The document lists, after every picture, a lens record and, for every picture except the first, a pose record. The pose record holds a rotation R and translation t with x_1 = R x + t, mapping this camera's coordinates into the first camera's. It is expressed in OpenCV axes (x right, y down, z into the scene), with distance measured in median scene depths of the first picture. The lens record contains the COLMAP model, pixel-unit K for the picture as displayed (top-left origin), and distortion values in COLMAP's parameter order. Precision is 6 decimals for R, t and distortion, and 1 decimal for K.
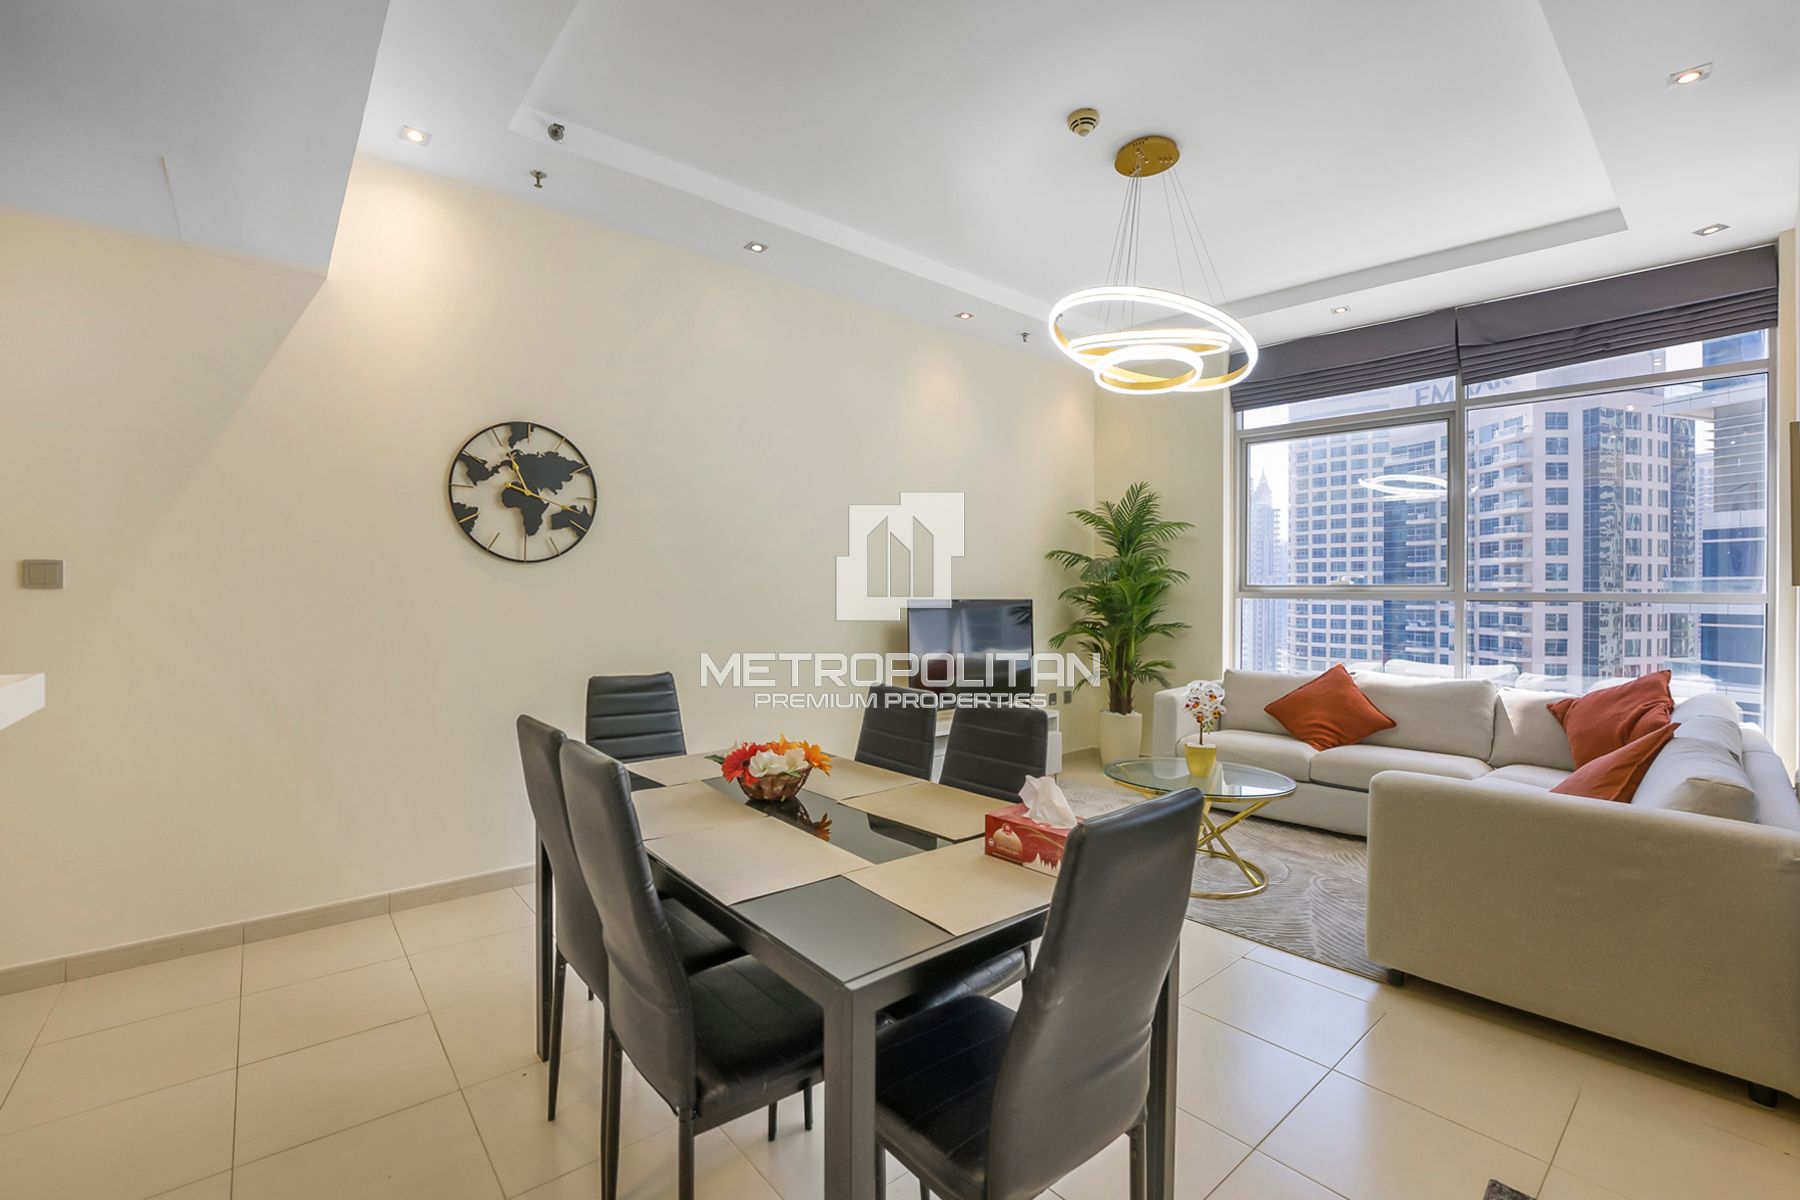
lens RADIAL K [[766.6, 0, 917.7], [0, 766.6, 586.5], [0, 0, 1]] dist [-0.000732, 0.000986]
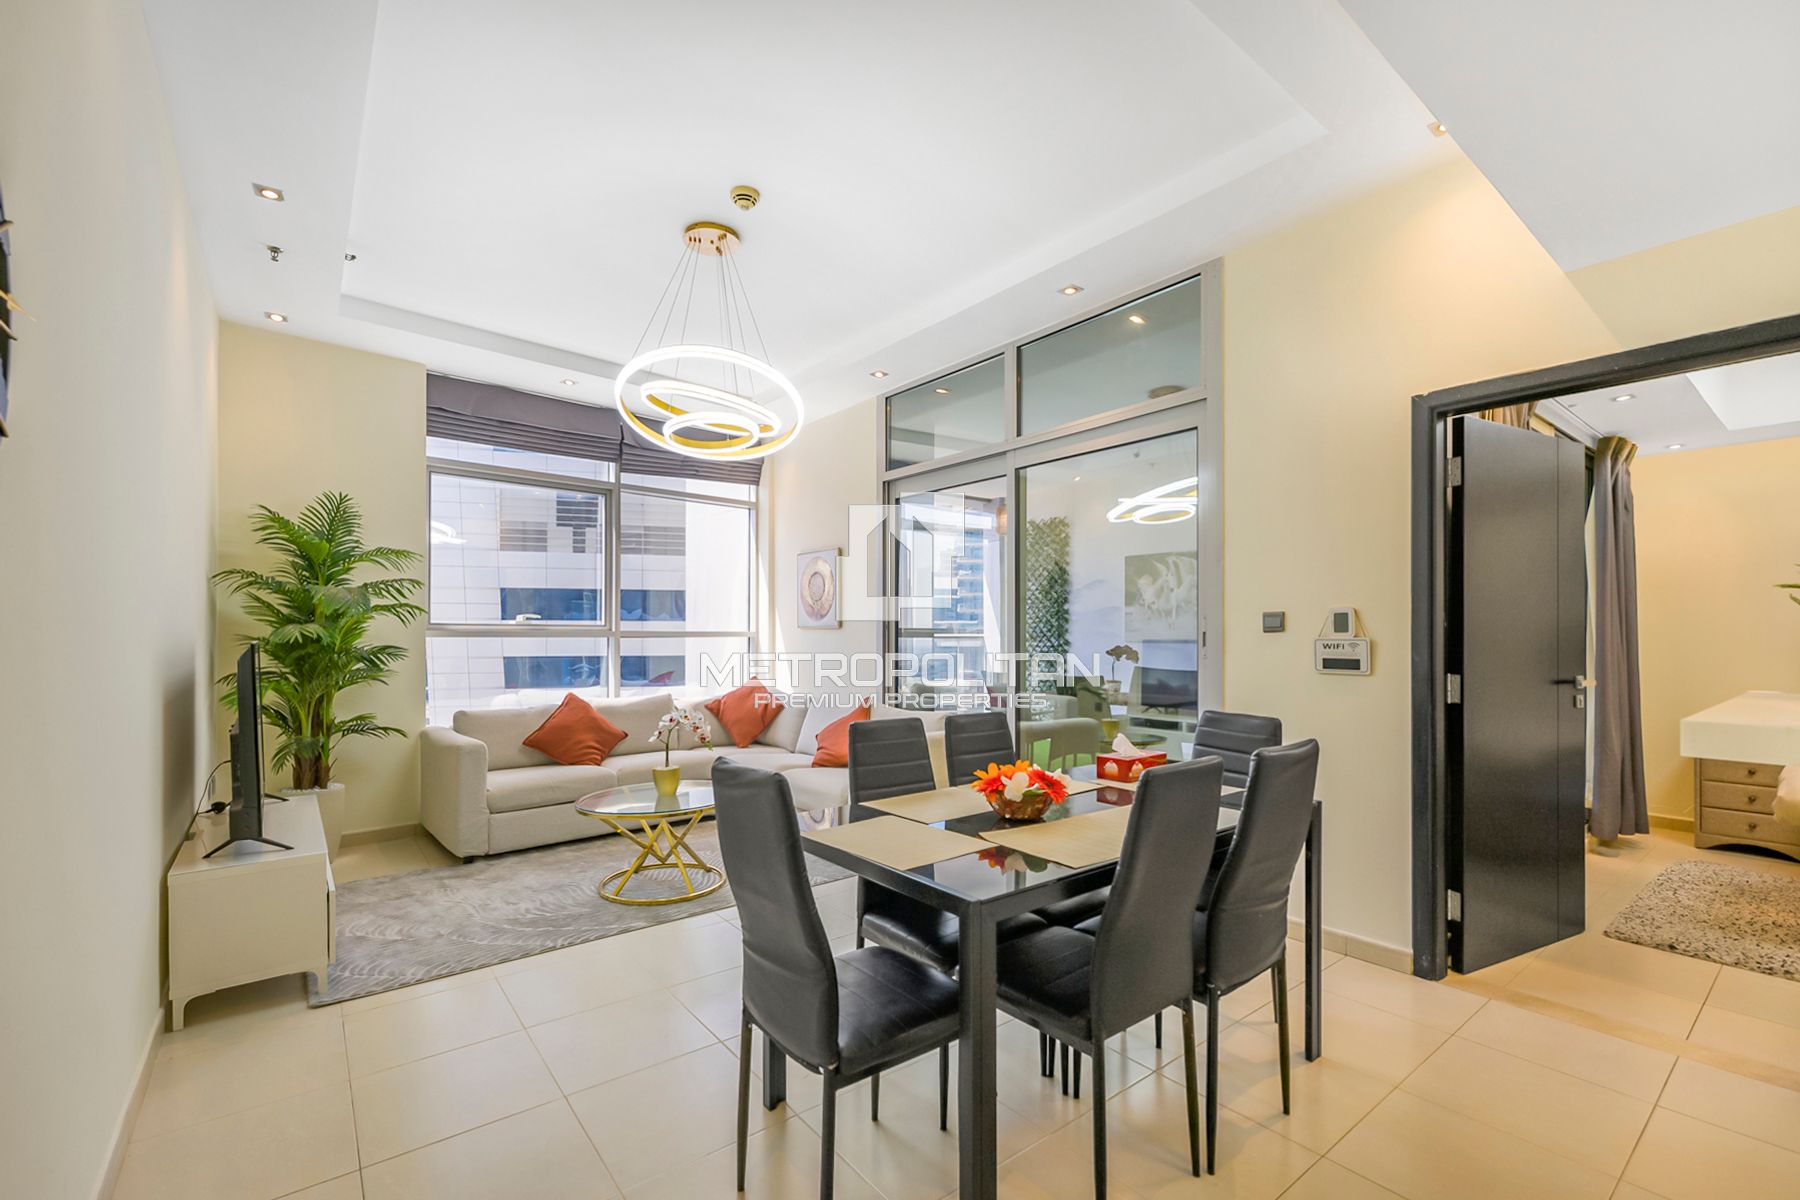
lens RADIAL K [[766.6, 0, 866.3], [0, 766.6, 627.4], [0, 0, 1]] dist [-0.000732, 0.000986]
pose [[0.100885, 0.004548, 0.994888, -0.534596], [-0.006473, 0.999971, -0.003915, 0.004300], [-0.994877, -0.006045, 0.100912, 0.448859]]
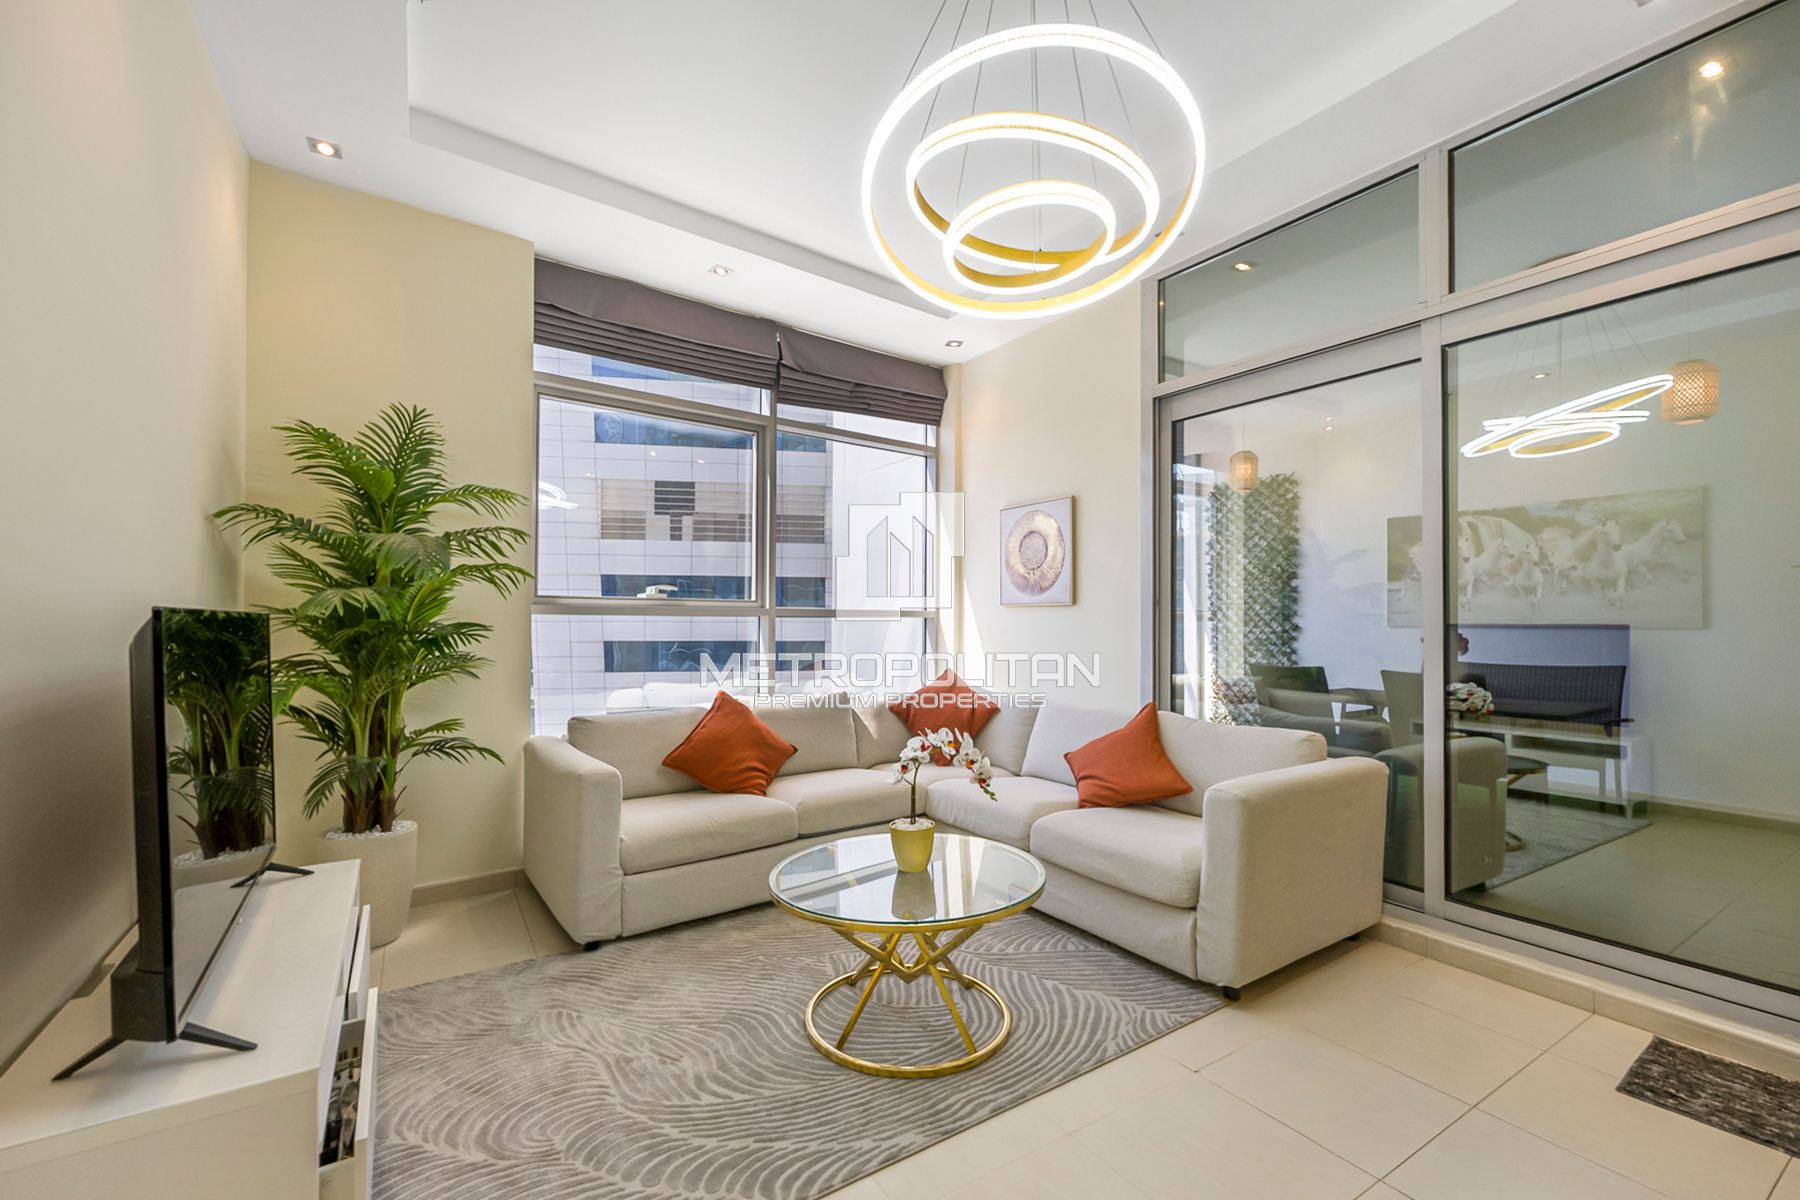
lens RADIAL K [[730.9, 0, 890.5], [0, 730.9, 612.6], [0, 0, 1]] dist [0.003635, 0.000971]
pose [[0.165829, 0.008132, 0.986121, -0.207365], [-0.010935, 0.999920, -0.006406, 0.017637], [-0.986094, -0.009721, 0.165904, 0.683872]]
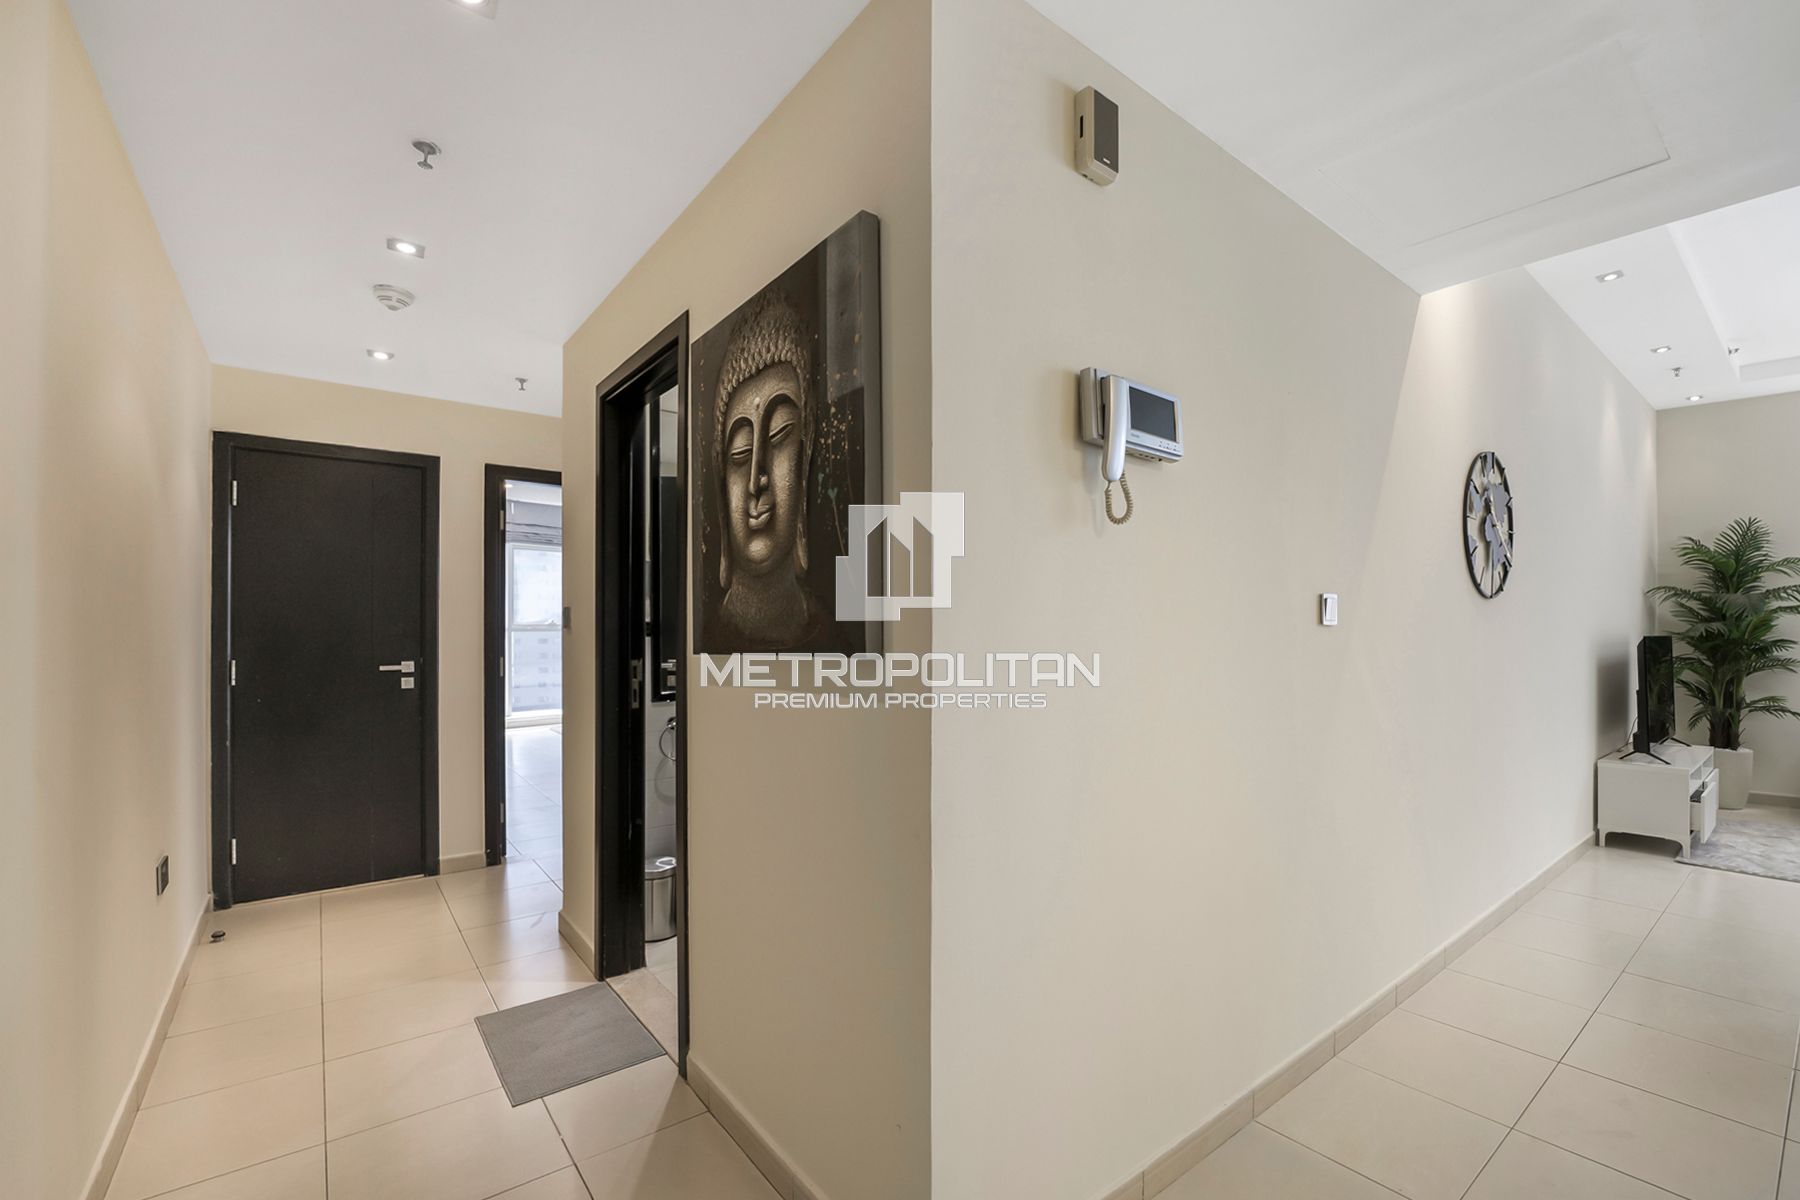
lens RADIAL K [[766.6, 0, 1028.4], [0, 766.6, 632.7], [0, 0, 1]] dist [-0.000732, 0.000986]
pose [[0.999909, -0.002762, 0.013240, -0.794242], [0.002630, 0.999947, 0.009980, 0.001543], [-0.013267, -0.009944, 0.999863, 0.012994]]
